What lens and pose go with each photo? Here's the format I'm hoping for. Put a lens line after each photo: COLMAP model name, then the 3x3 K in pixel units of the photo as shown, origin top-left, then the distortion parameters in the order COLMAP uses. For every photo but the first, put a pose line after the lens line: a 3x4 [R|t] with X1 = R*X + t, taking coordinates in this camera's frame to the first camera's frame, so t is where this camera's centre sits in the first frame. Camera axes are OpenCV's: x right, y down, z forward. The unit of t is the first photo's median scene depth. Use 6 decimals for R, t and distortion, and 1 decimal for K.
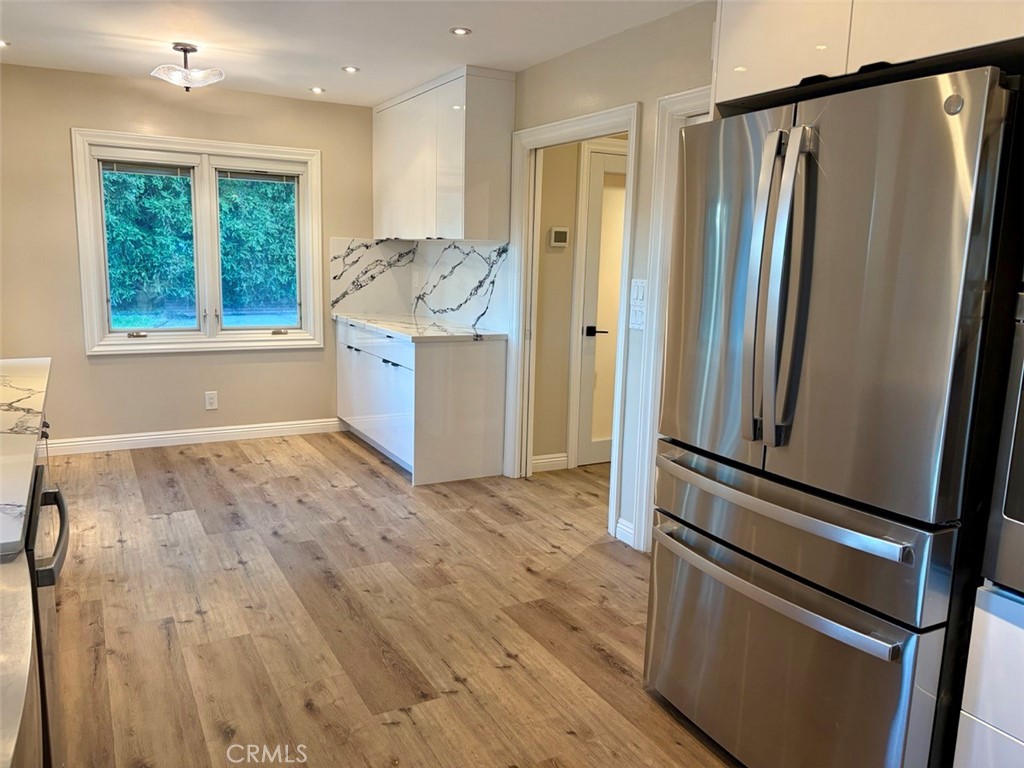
lens RADIAL K [[777.5, 0, 510.9], [0, 777.5, 380.6], [0, 0, 1]] dist [0.056397, -0.058691]
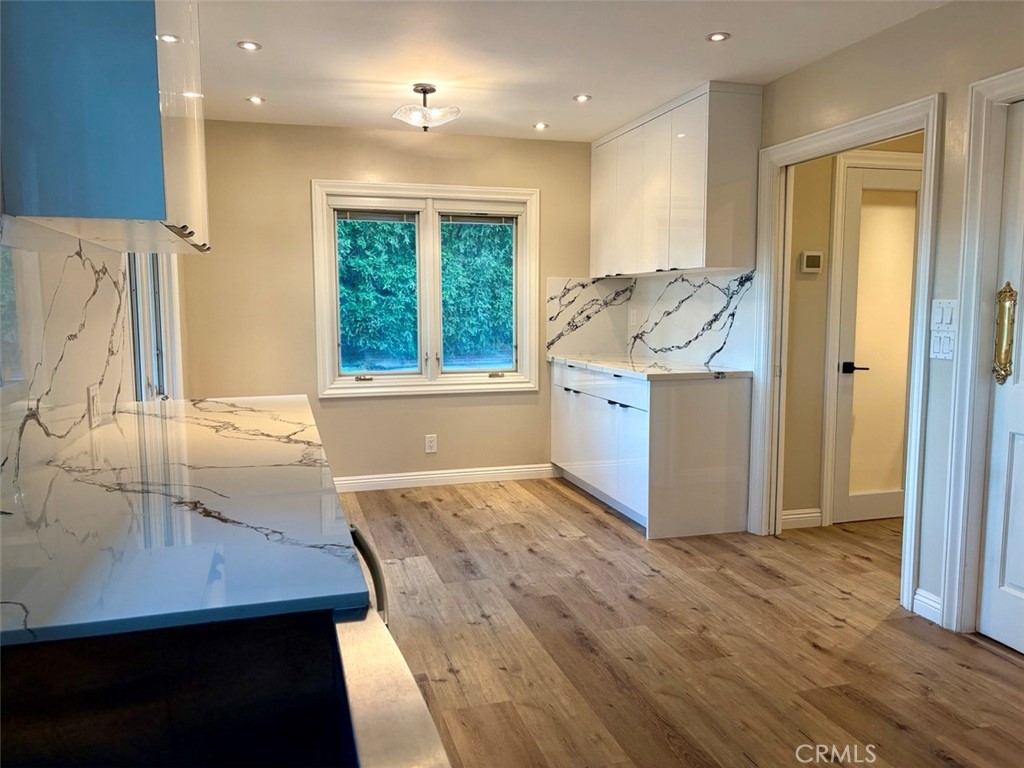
lens RADIAL K [[777.5, 0, 514.2], [0, 777.5, 380.7], [0, 0, 1]] dist [0.056397, -0.058691]
pose [[0.977767, -0.008787, -0.209512, -0.101458], [-0.005211, 0.997795, -0.066168, 0.014192], [0.209632, 0.065788, 0.975565, 0.079995]]
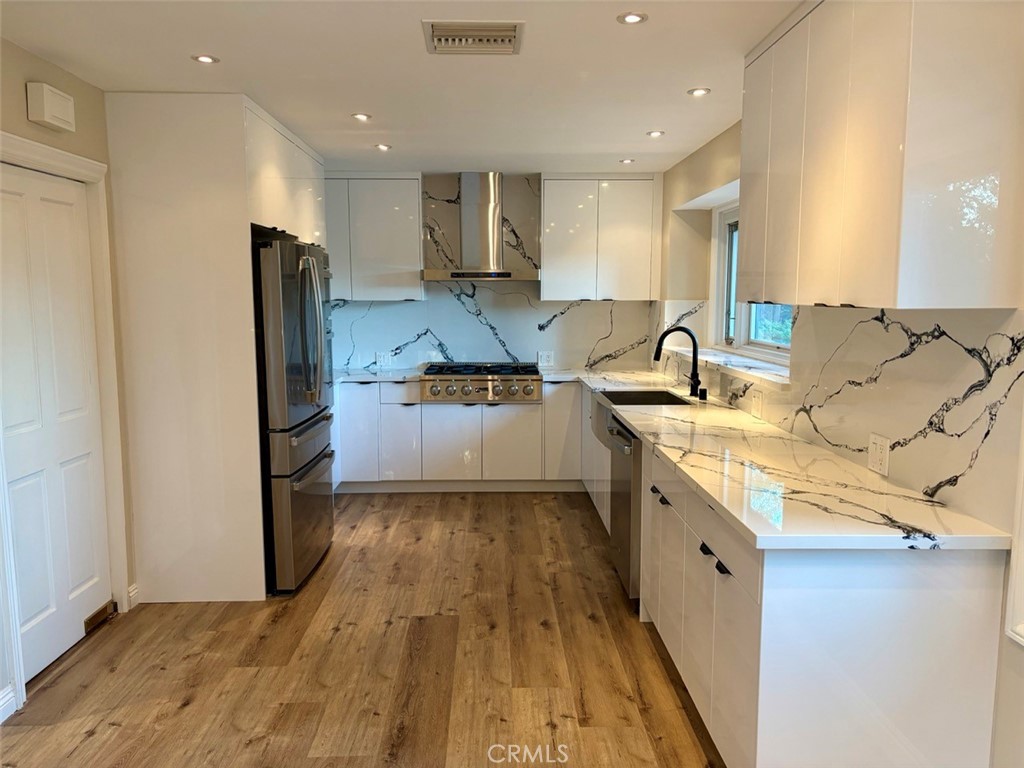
lens RADIAL K [[777.5, 0, 510.4], [0, 777.5, 387.5], [0, 0, 1]] dist [0.056397, -0.058691]
pose [[-0.888179, -0.080245, 0.452437, -0.564135], [0.052082, 0.960707, 0.272635, -0.258252], [-0.456537, 0.265713, -0.849100, 1.301427]]
